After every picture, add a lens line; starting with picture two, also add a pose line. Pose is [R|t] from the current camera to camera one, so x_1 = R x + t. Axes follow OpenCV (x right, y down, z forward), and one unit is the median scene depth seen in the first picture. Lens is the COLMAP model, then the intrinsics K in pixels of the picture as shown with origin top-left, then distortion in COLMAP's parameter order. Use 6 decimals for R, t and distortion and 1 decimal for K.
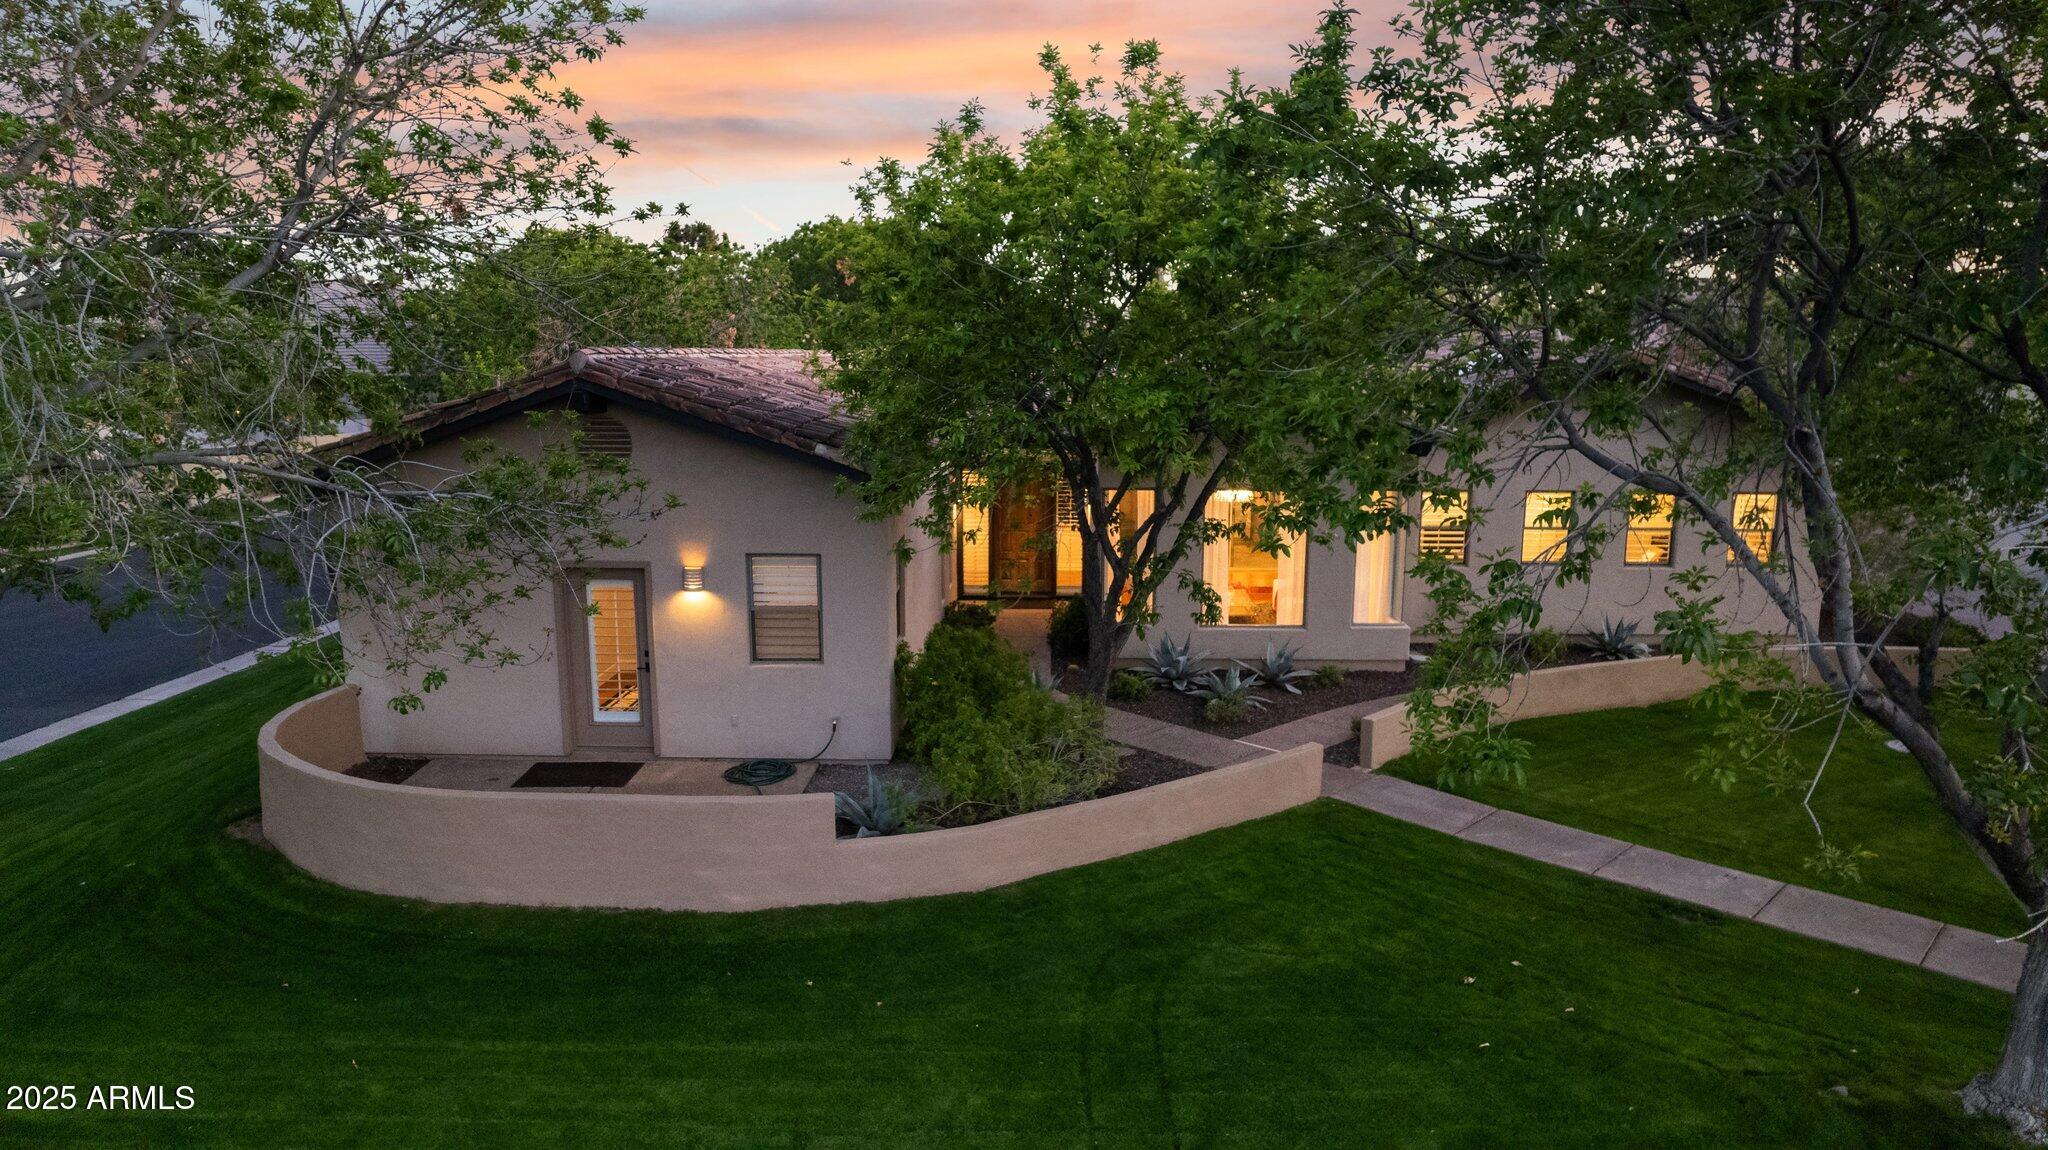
lens RADIAL K [[1280.7, 0, 1015.5], [0, 1280.7, 582.3], [0, 0, 1]] dist [-0.068705, 0.038468]
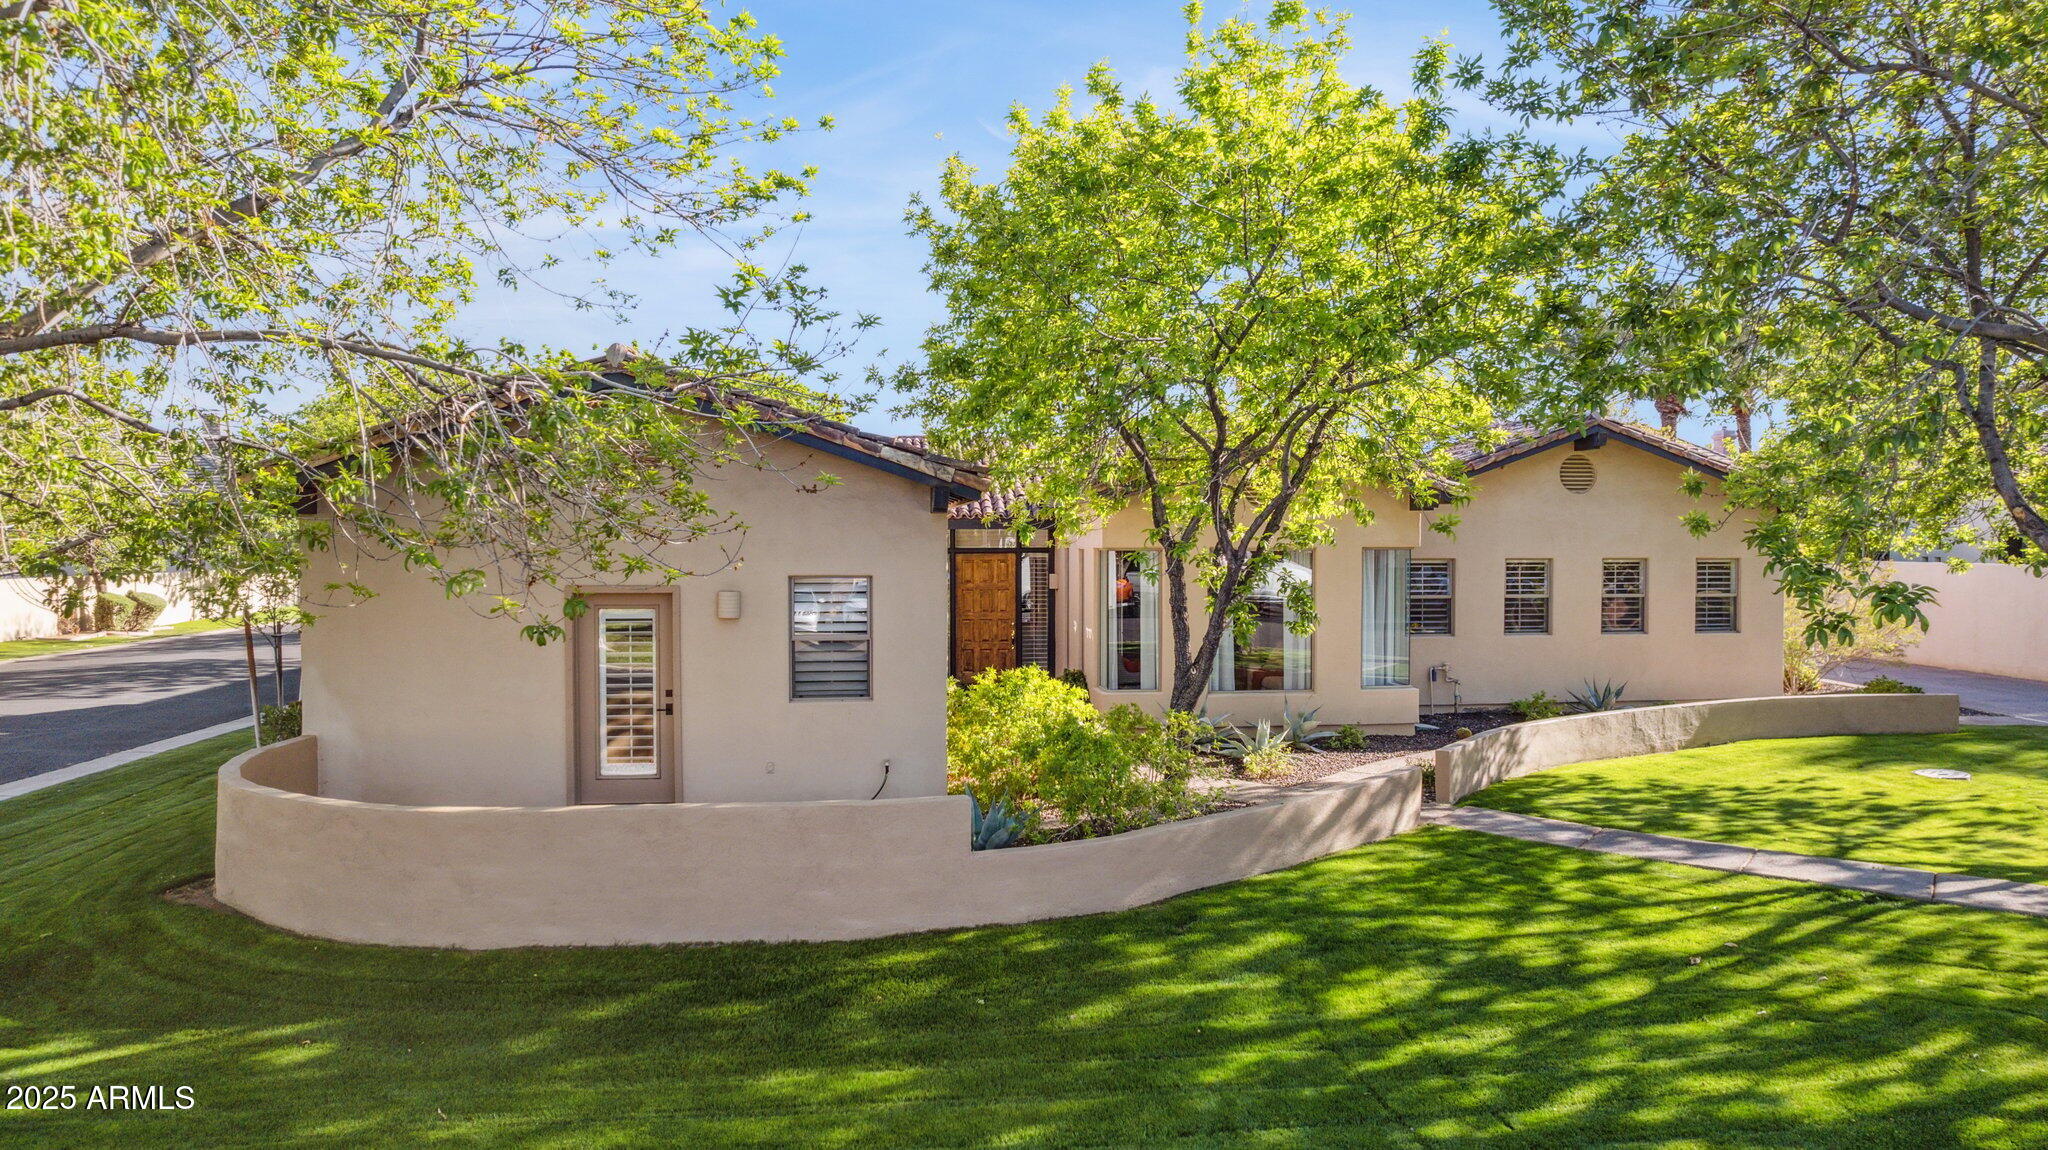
lens RADIAL K [[1280.7, 0, 1015.5], [0, 1280.7, 582.3], [0, 0, 1]] dist [-0.068705, 0.038468]
pose [[0.990792, -0.004860, 0.135302, -0.200830], [0.023570, 0.990287, -0.137025, 0.125373], [-0.133322, 0.138953, 0.981284, 0.107303]]
